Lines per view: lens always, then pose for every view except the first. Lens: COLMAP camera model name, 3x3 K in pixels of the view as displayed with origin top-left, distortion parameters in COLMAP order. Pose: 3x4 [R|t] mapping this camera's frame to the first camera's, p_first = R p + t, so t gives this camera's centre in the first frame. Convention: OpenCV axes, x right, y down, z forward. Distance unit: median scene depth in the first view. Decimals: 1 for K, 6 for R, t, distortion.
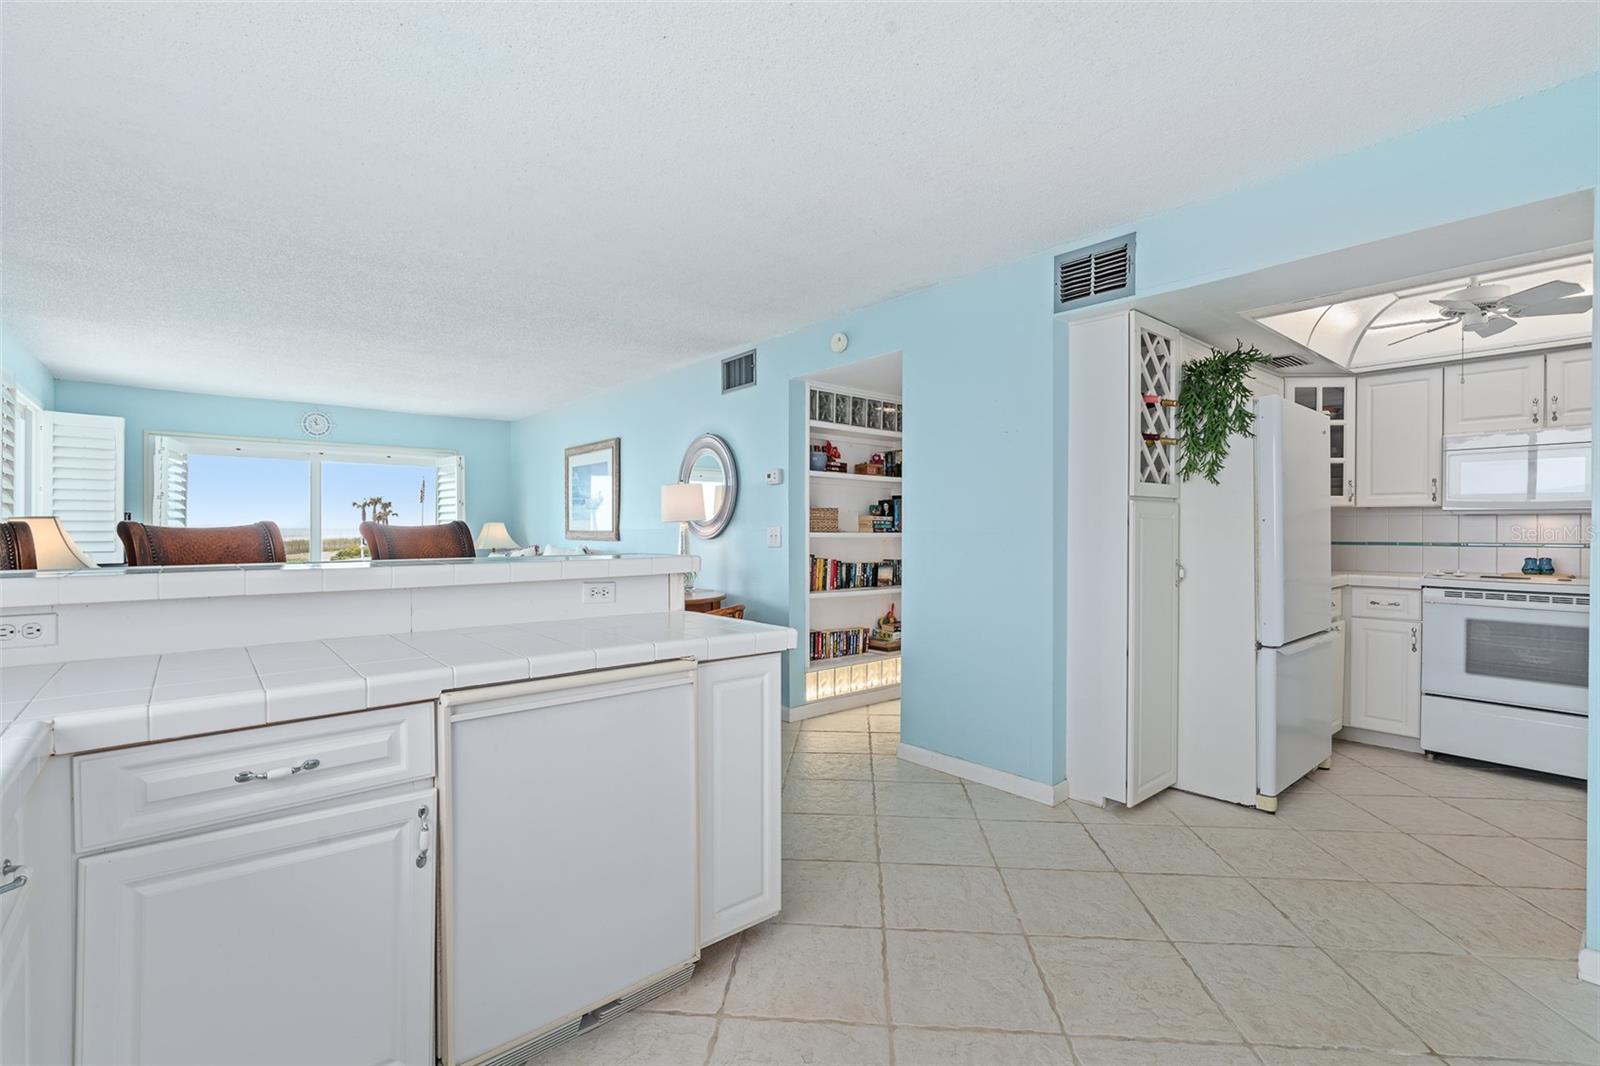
lens RADIAL K [[725.0, 0, 801.1], [0, 725.0, 535.3], [0, 0, 1]] dist [-0.005754, 0.003052]
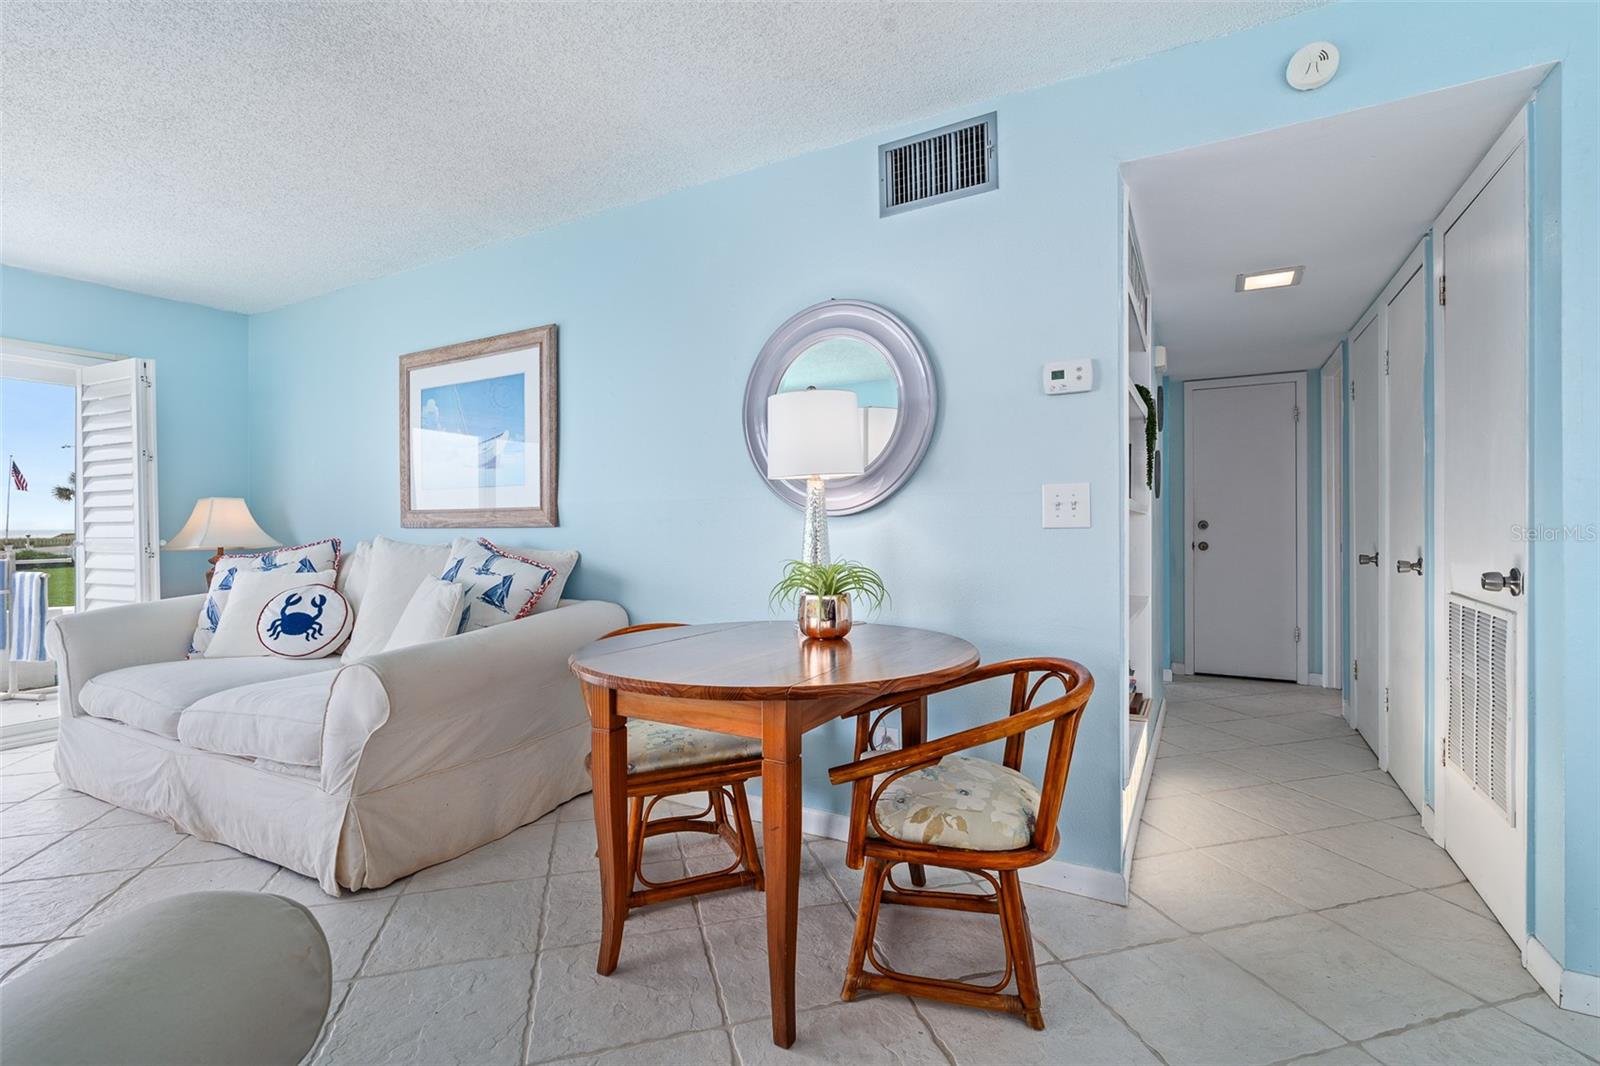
lens RADIAL K [[725.0, 0, 796.1], [0, 725.0, 523.8], [0, 0, 1]] dist [-0.005754, 0.003052]
pose [[0.938511, -0.006058, 0.345198, -0.269724], [0.009948, 0.999905, -0.009498, 0.012104], [-0.345107, 0.012349, 0.938482, 0.463890]]
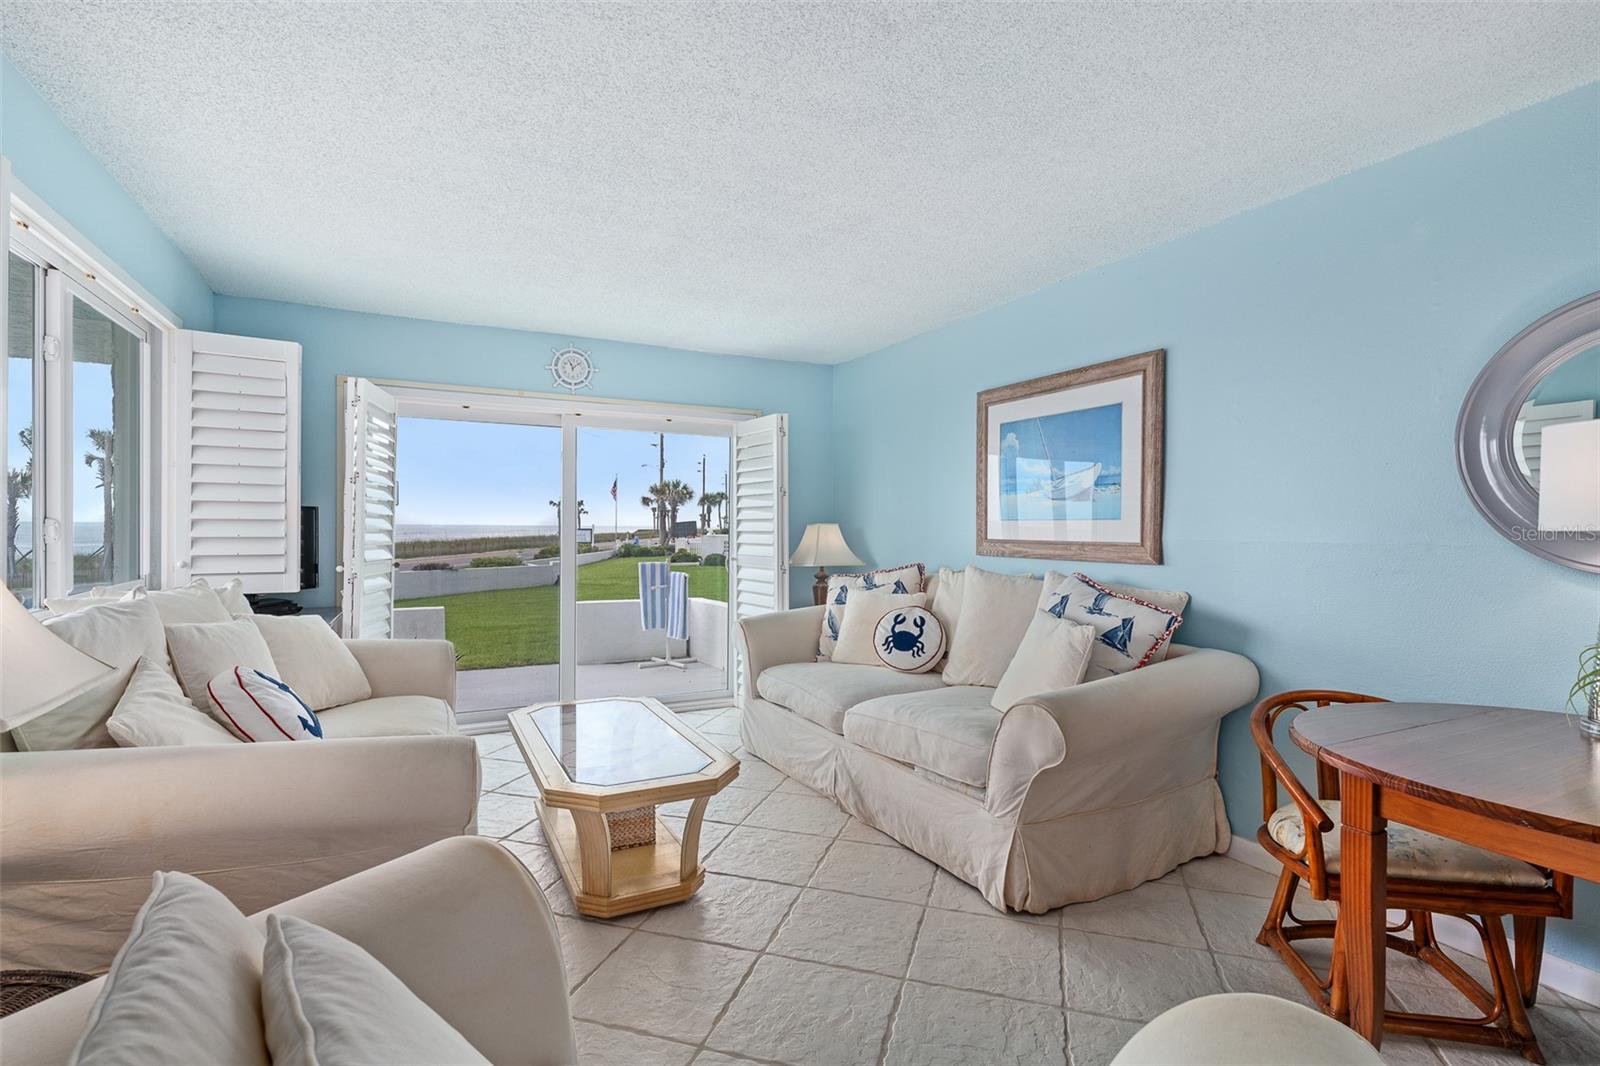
lens RADIAL K [[749.7, 0, 796.5], [0, 749.7, 536.4], [0, 0, 1]] dist [-0.006105, 0.001475]
pose [[0.973083, 0.008312, -0.230304, -0.372080], [-0.007861, 0.999965, 0.002874, -0.010652], [0.230320, -0.000986, 0.973115, 0.462690]]
